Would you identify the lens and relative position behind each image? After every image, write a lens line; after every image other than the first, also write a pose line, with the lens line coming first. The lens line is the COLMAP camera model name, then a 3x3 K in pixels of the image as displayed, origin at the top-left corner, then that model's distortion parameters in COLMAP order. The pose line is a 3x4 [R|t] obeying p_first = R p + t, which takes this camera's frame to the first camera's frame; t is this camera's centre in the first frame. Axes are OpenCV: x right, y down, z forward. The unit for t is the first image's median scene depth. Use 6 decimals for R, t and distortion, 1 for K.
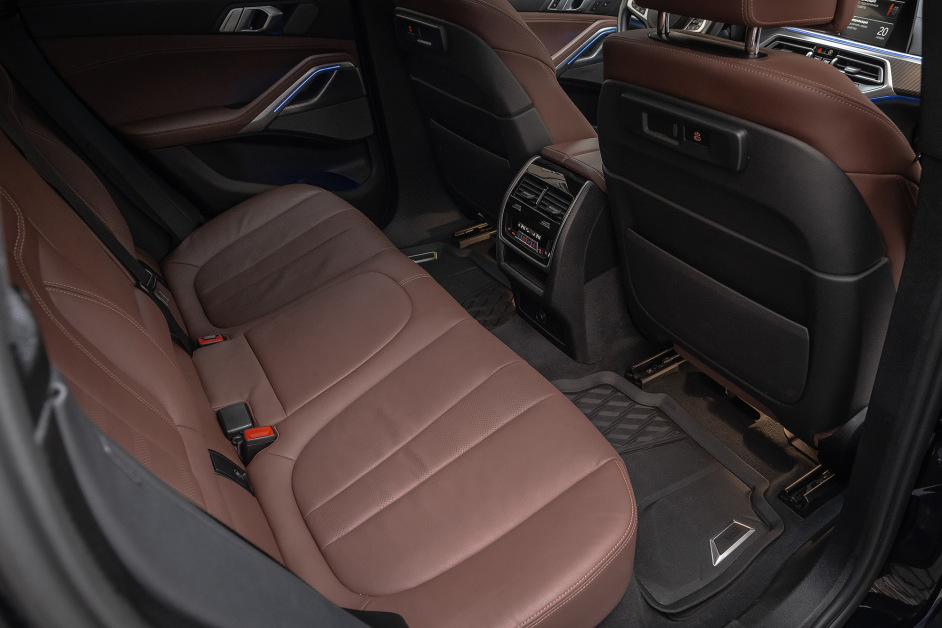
lens RADIAL K [[643.7, 0, 487.5], [0, 643.7, 327.4], [0, 0, 1]] dist [-0.023790, 0.002236]
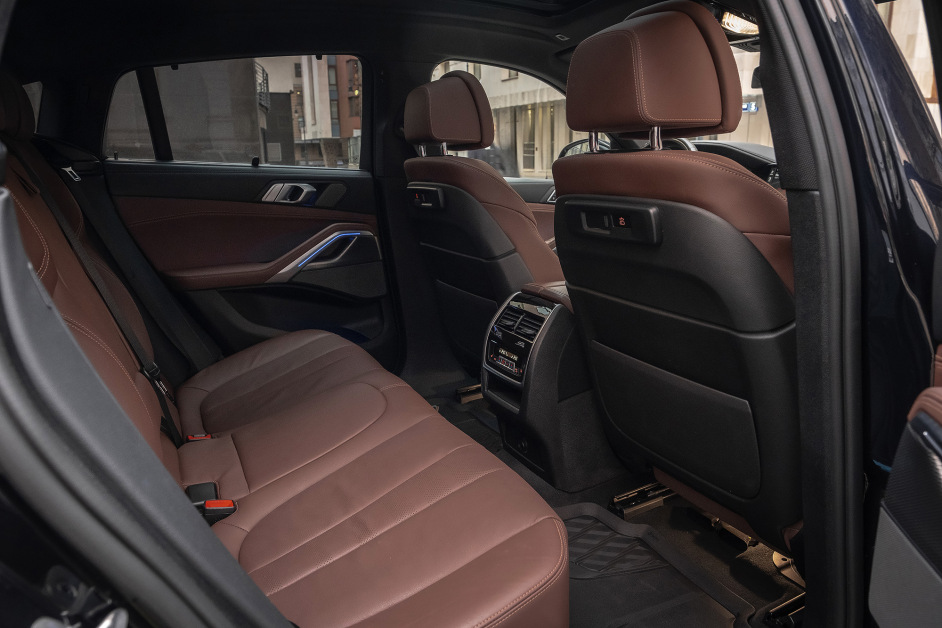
lens RADIAL K [[643.7, 0, 478.9], [0, 643.7, 322.0], [0, 0, 1]] dist [-0.023790, 0.002236]
pose [[0.996483, 0.018086, -0.081820, 0.102812], [-0.045824, 0.935107, -0.351390, 0.177325], [0.070155, 0.353903, 0.932647, -0.020883]]
